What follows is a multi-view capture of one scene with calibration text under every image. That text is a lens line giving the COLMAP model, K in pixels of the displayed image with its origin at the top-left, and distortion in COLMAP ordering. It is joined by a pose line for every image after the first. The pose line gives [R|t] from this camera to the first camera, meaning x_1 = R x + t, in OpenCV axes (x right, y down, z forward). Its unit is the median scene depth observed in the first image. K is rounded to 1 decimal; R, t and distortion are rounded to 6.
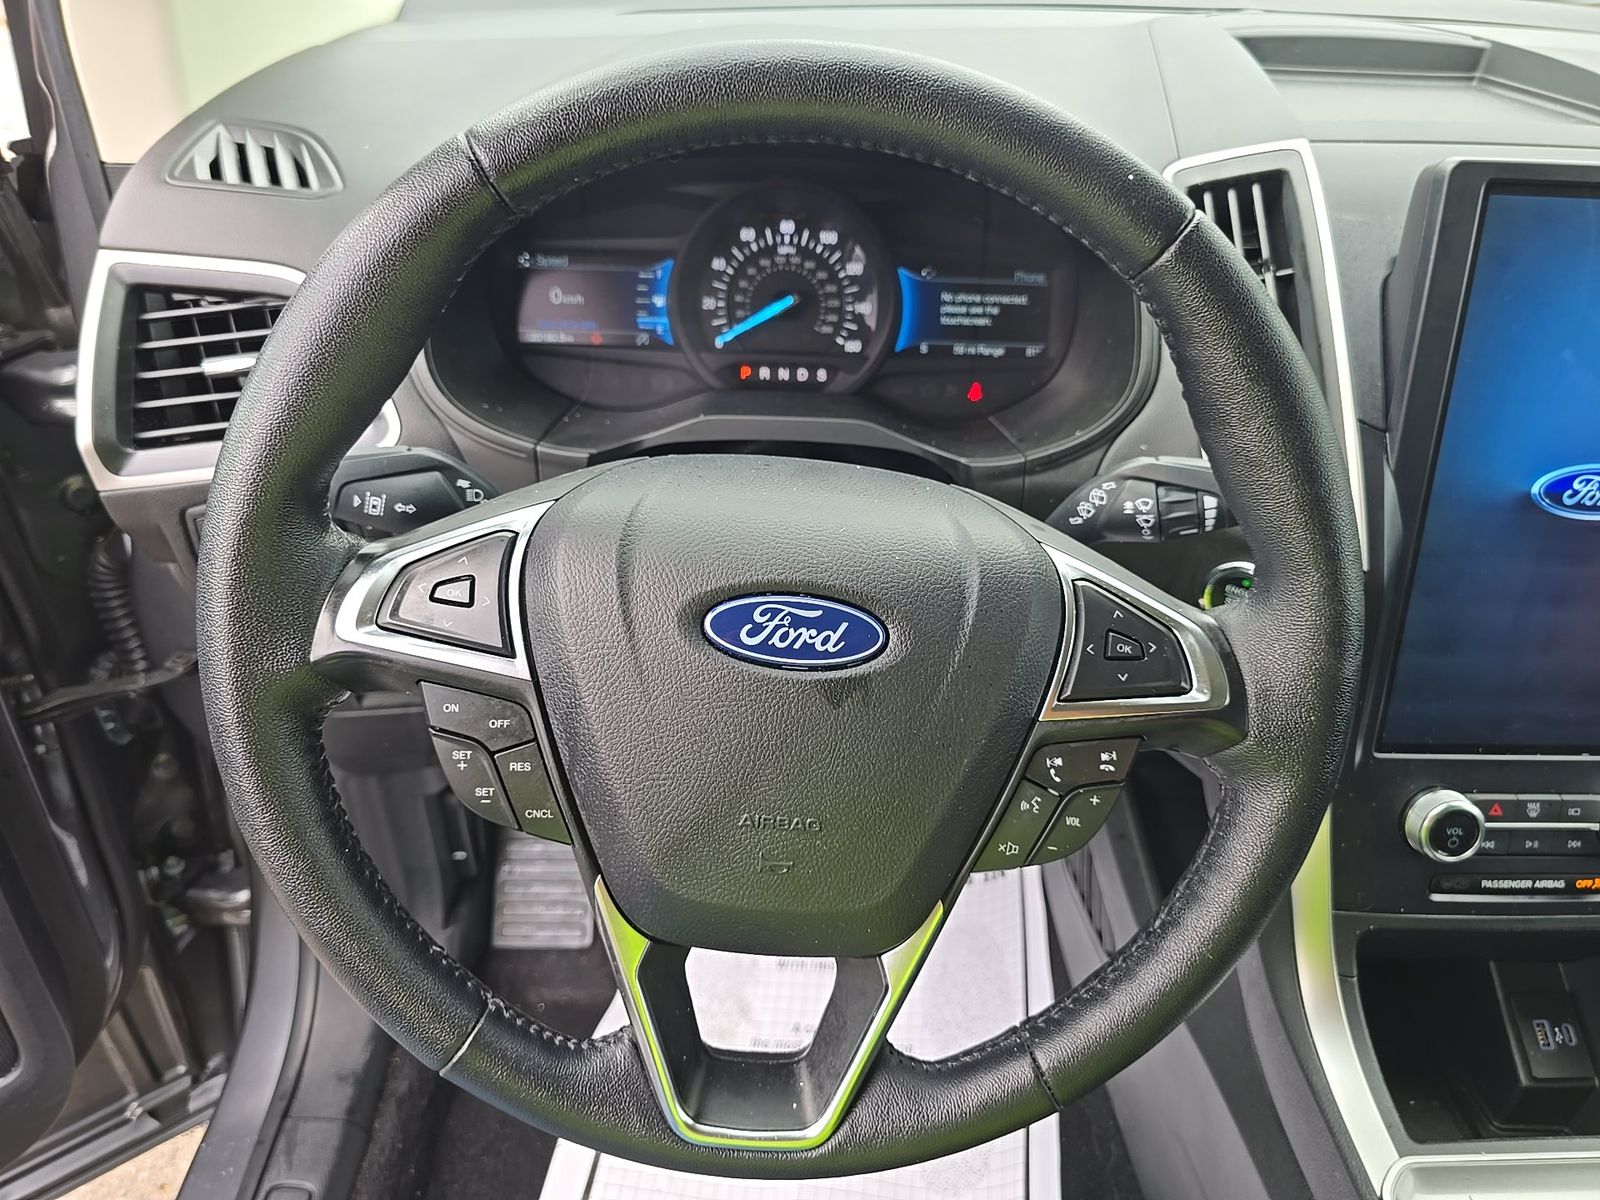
lens RADIAL K [[1096.1, 0, 816.5], [0, 1096.1, 605.3], [0, 0, 1]] dist [0.050557, -0.034547]
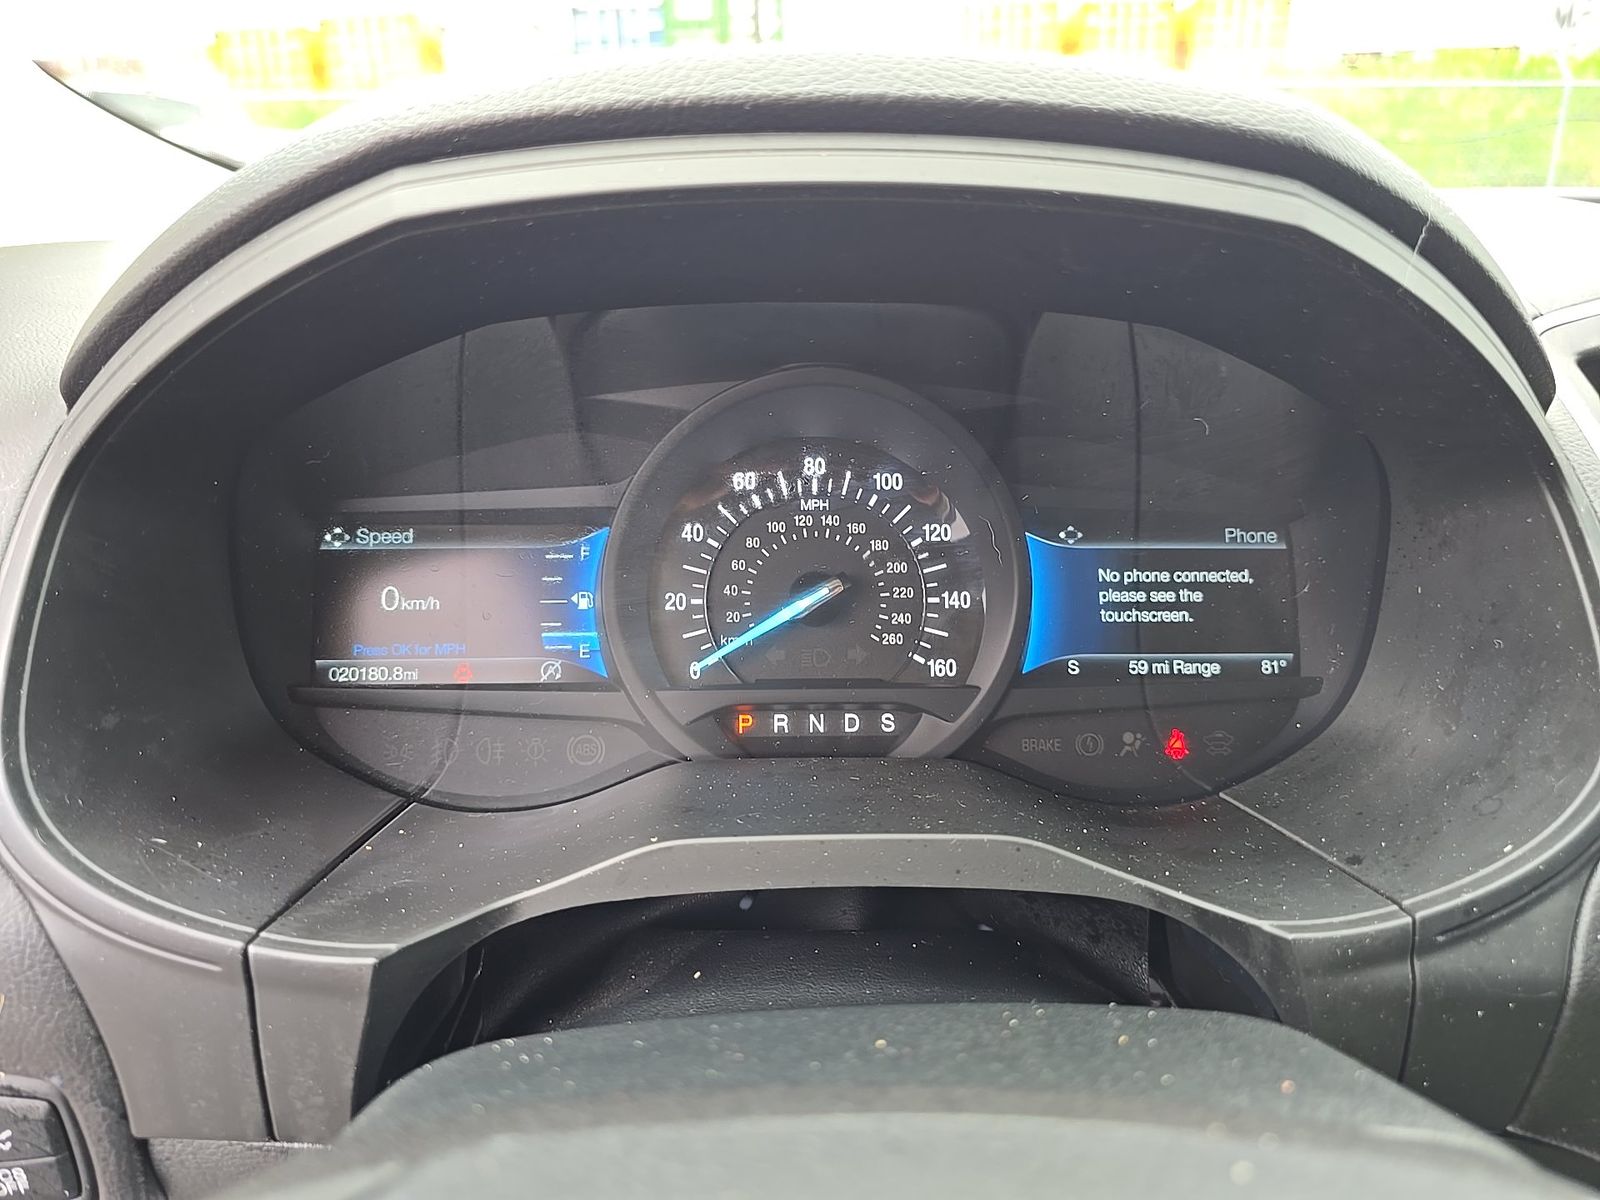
lens RADIAL K [[1096.1, 0, 800.9], [0, 1096.1, 592.0], [0, 0, 1]] dist [0.050557, -0.034547]
pose [[0.999297, -0.035199, 0.012910, -0.042617], [0.037411, 0.958690, -0.281983, -0.124013], [-0.002452, 0.282268, 0.959332, 0.480368]]
